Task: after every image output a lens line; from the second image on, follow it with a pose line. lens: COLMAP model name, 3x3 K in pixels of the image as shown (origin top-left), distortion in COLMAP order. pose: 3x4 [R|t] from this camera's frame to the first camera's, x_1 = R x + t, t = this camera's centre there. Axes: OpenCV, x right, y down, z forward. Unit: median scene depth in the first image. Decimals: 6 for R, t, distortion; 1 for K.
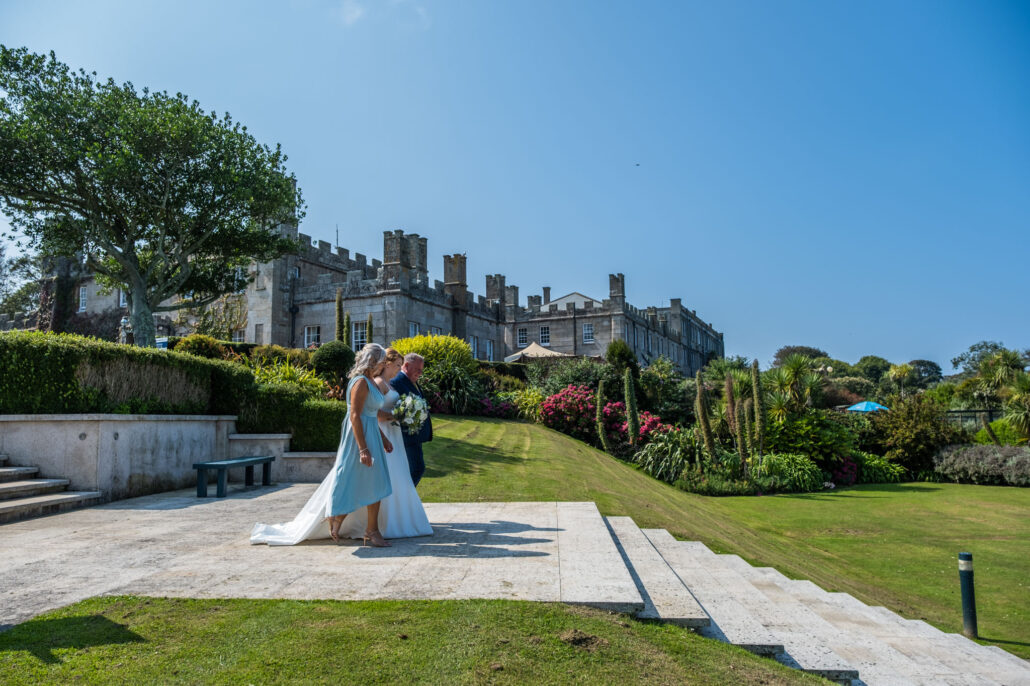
lens RADIAL K [[701.2, 0, 511.0], [0, 701.2, 346.0], [0, 0, 1]] dist [-0.023372, 0.011569]
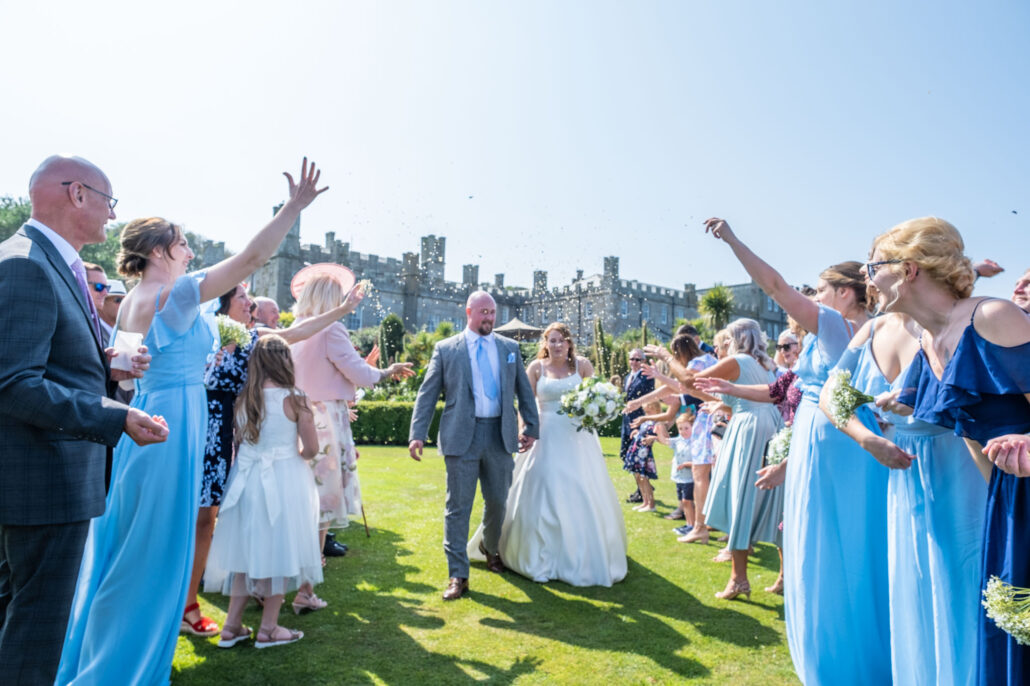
lens RADIAL K [[701.2, 0, 518.5], [0, 701.2, 343.3], [0, 0, 1]] dist [-0.023372, 0.011569]
pose [[0.902130, -0.002278, -0.431458, 0.693992], [0.010549, 0.999804, 0.016778, 0.021827], [0.431335, -0.019687, 0.901977, -0.108772]]
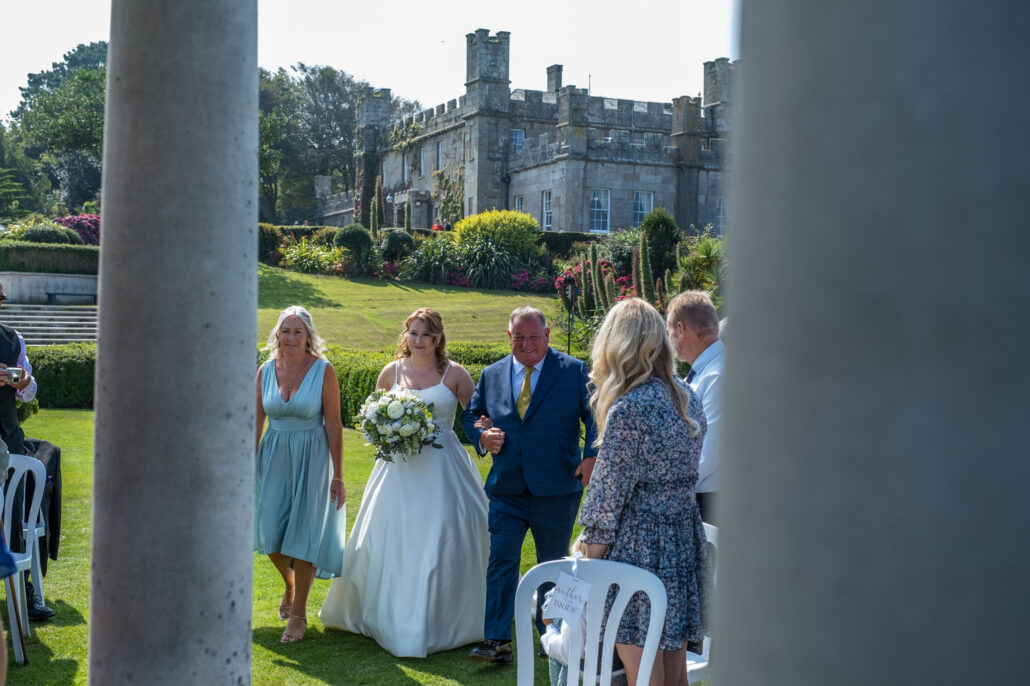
lens RADIAL K [[1339.8, 0, 510.0], [0, 1339.8, 342.9], [0, 0, 1]] dist [0.036376, 0.000000]
pose [[0.742498, 0.032430, -0.669063, 0.831571], [0.045052, 0.994148, 0.098184, -0.010108], [0.668332, -0.103045, 0.736692, -0.301558]]
